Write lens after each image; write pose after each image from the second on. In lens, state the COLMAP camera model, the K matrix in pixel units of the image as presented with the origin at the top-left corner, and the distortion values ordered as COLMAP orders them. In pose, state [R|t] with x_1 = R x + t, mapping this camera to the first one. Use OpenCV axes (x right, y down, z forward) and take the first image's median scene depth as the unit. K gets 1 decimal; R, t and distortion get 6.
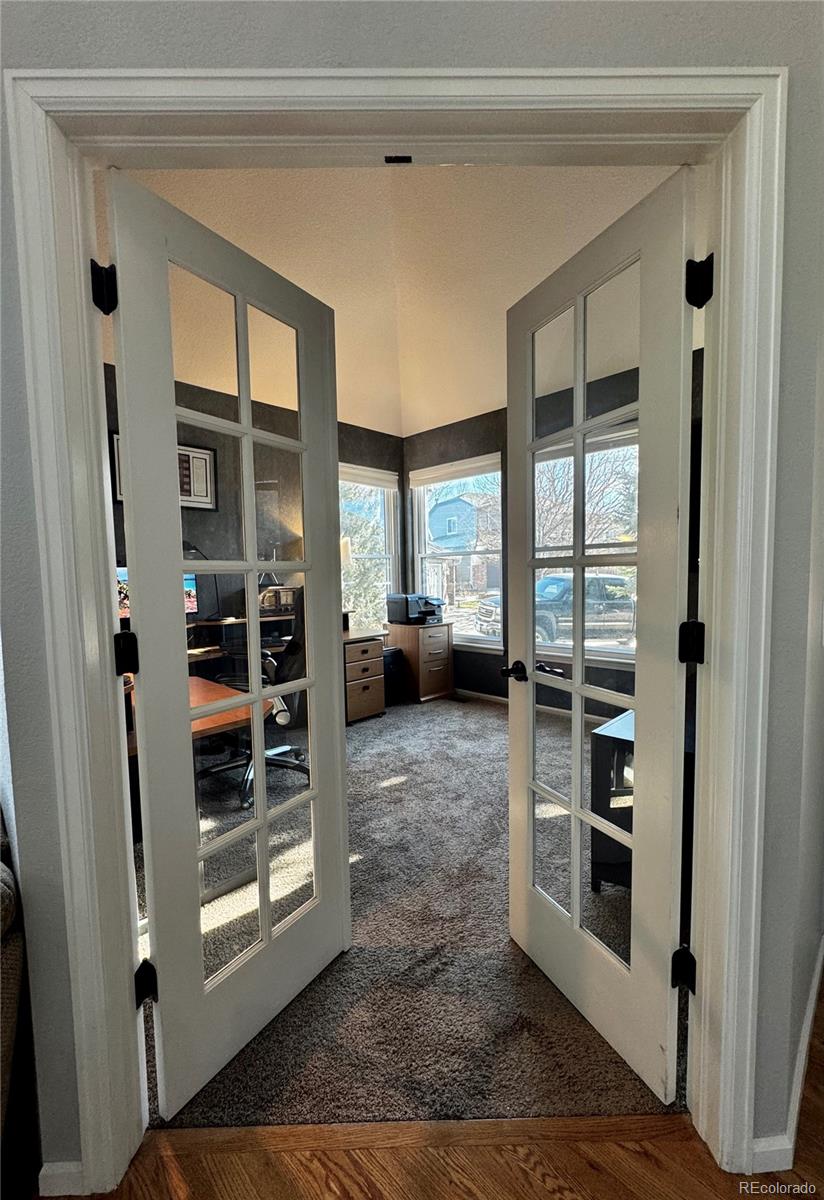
lens RADIAL K [[494.2, 0, 413.7], [0, 494.2, 604.9], [0, 0, 1]] dist [0.015775, -0.000004]
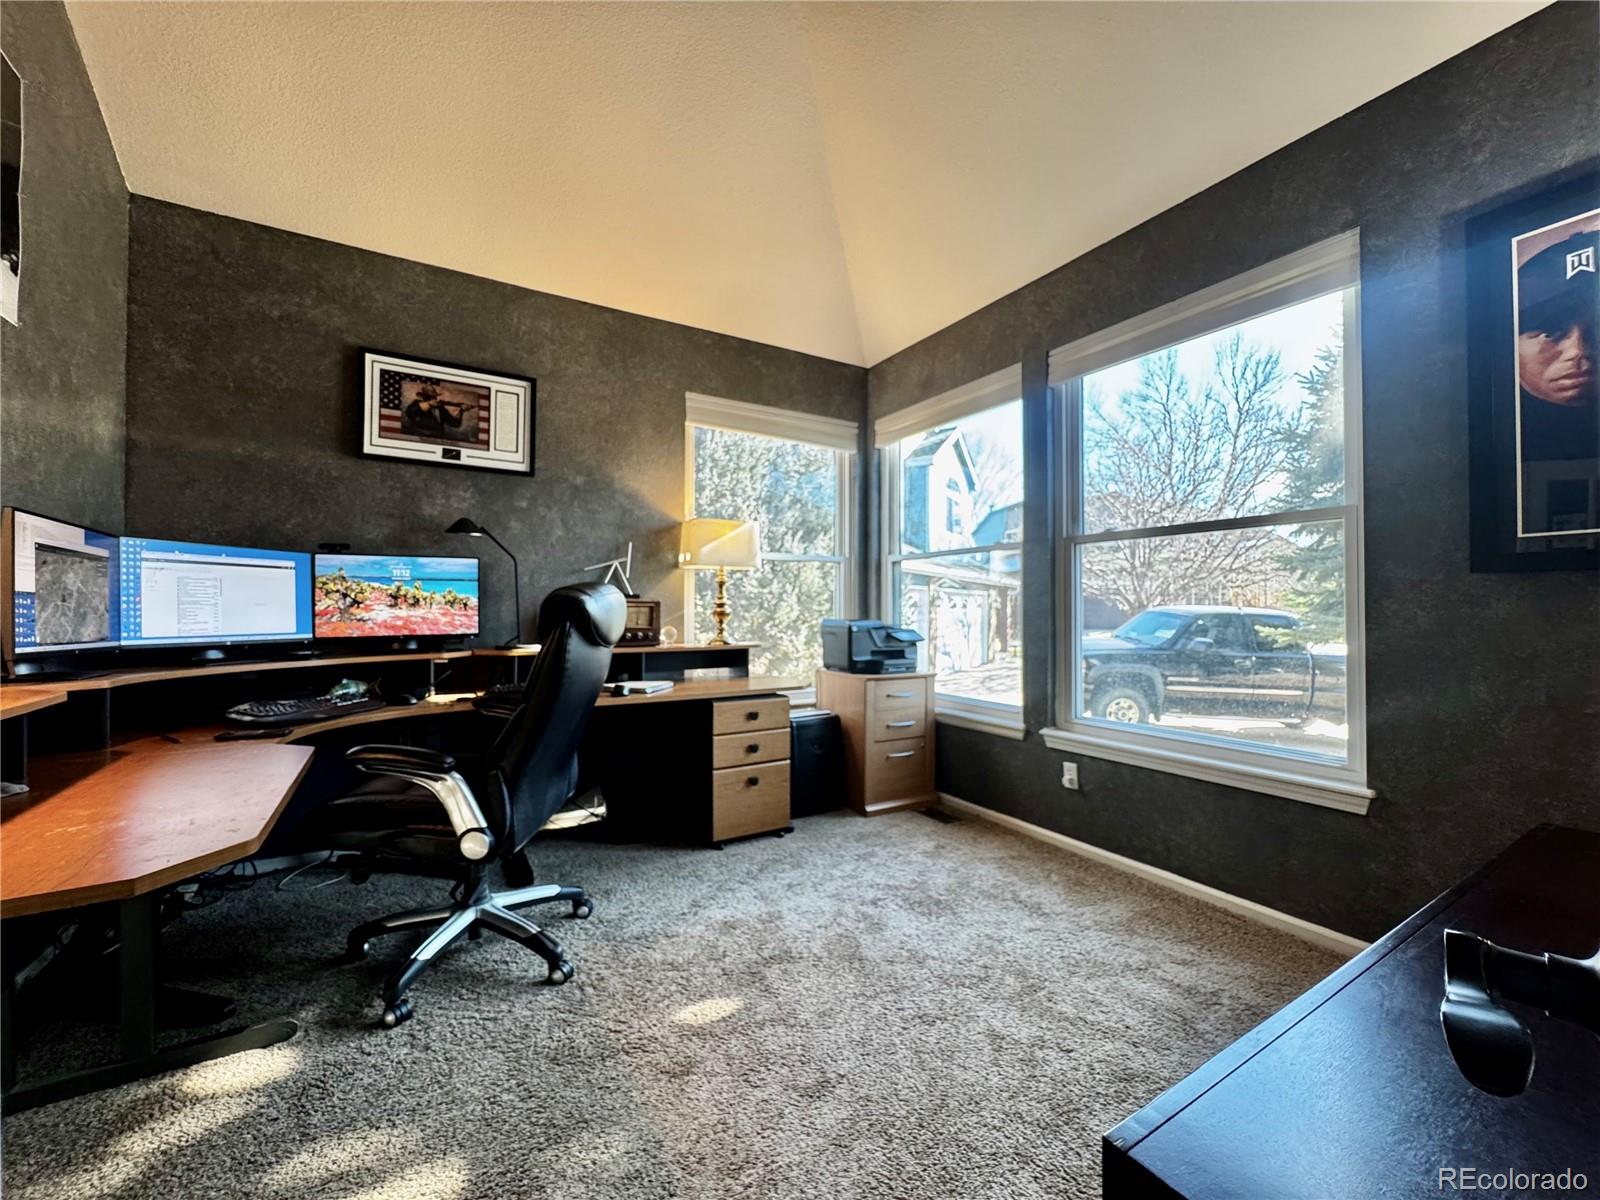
lens RADIAL K [[638.1, 0, 799.2], [0, 638.1, 603.6], [0, 0, 1]] dist [-0.001584, -0.000120]
pose [[0.966124, 0.020513, -0.257264, 0.117363], [-0.038849, 0.997037, -0.066396, 0.011284], [0.255139, 0.074141, 0.964058, 0.262639]]
